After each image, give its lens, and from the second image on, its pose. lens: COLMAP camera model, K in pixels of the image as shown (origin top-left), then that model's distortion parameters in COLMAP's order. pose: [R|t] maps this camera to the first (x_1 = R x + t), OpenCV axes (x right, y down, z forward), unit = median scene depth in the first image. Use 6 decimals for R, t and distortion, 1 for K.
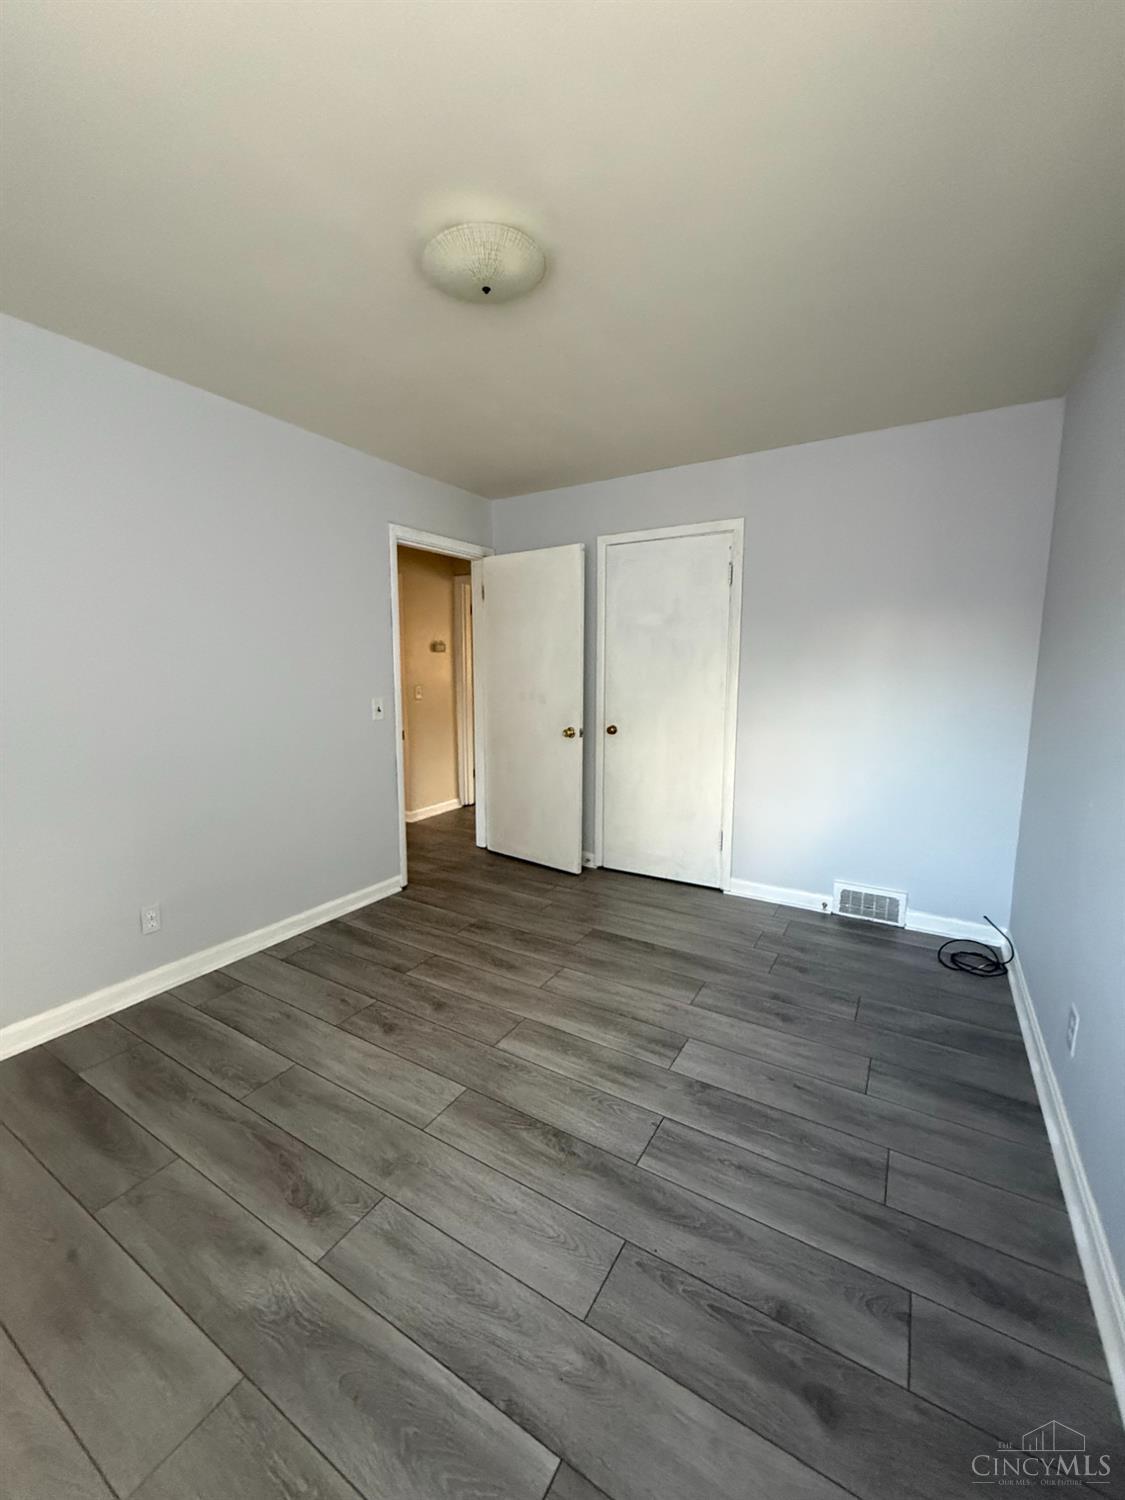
lens RADIAL K [[596.2, 0, 561.5], [0, 596.2, 746.9], [0, 0, 1]] dist [0.000761, 0.000093]
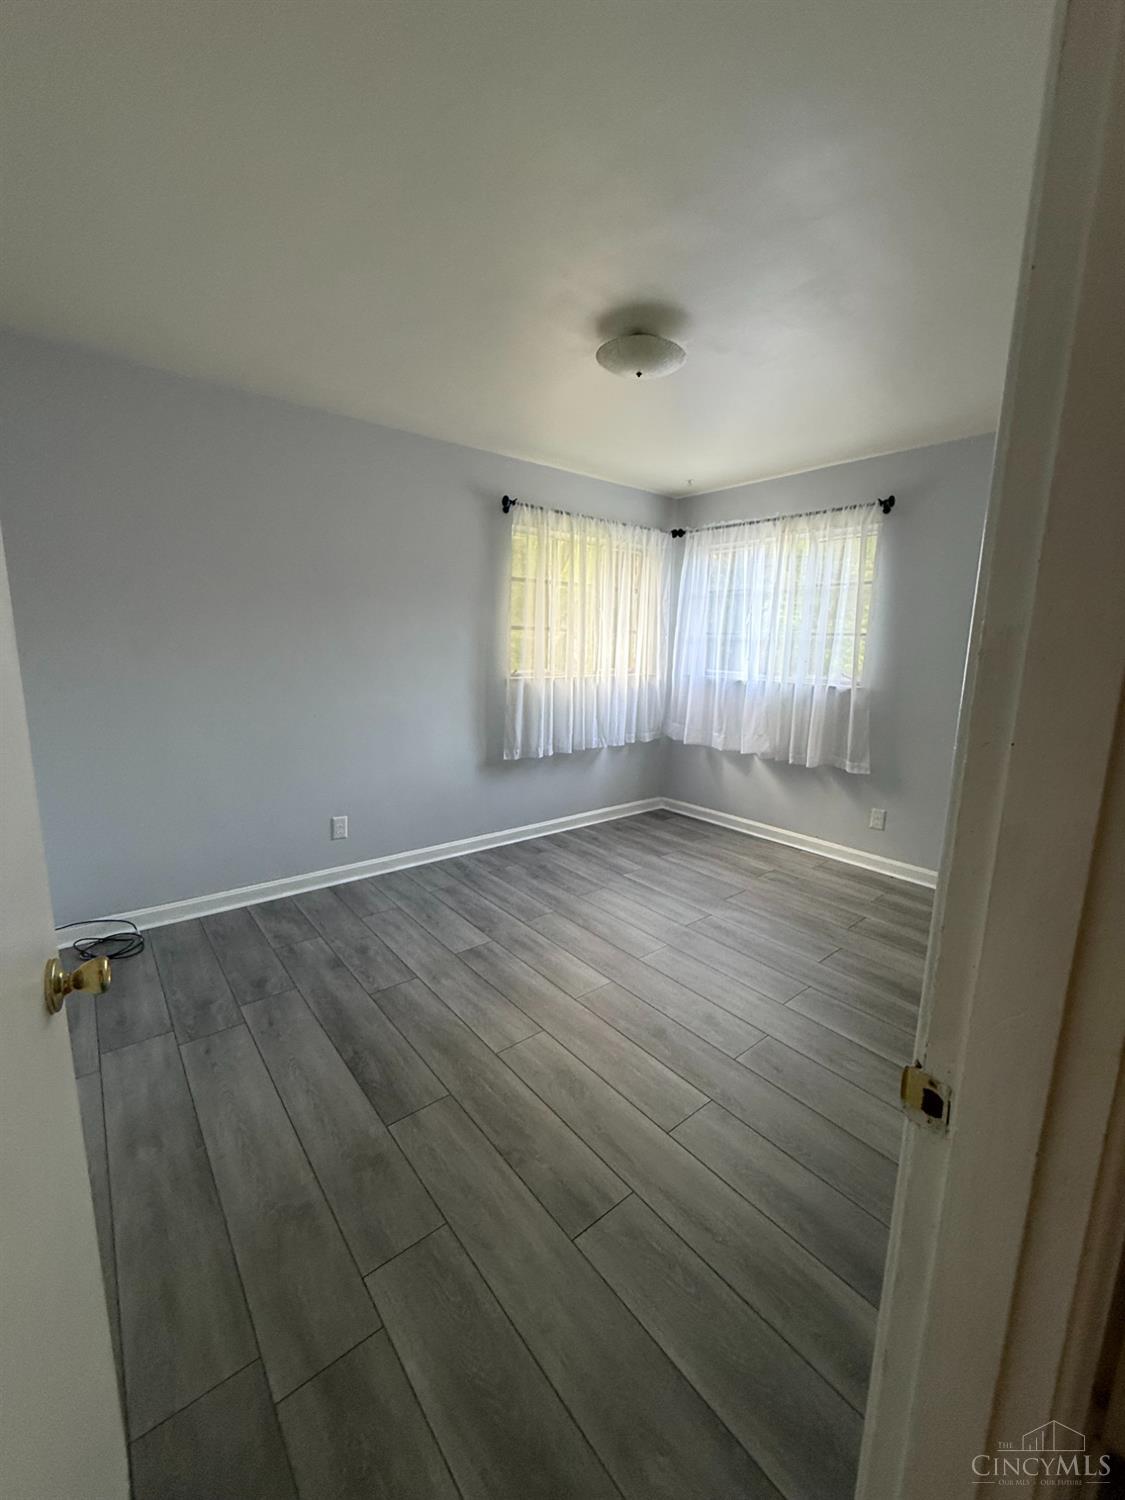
lens RADIAL K [[596.2, 0, 561.5], [0, 596.2, 746.9], [0, 0, 1]] dist [0.000761, 0.000093]
pose [[-0.939538, -0.078914, 0.333229, -0.364862], [0.026949, 0.953029, 0.301676, -0.277652], [-0.341384, 0.292417, -0.893280, 1.899298]]
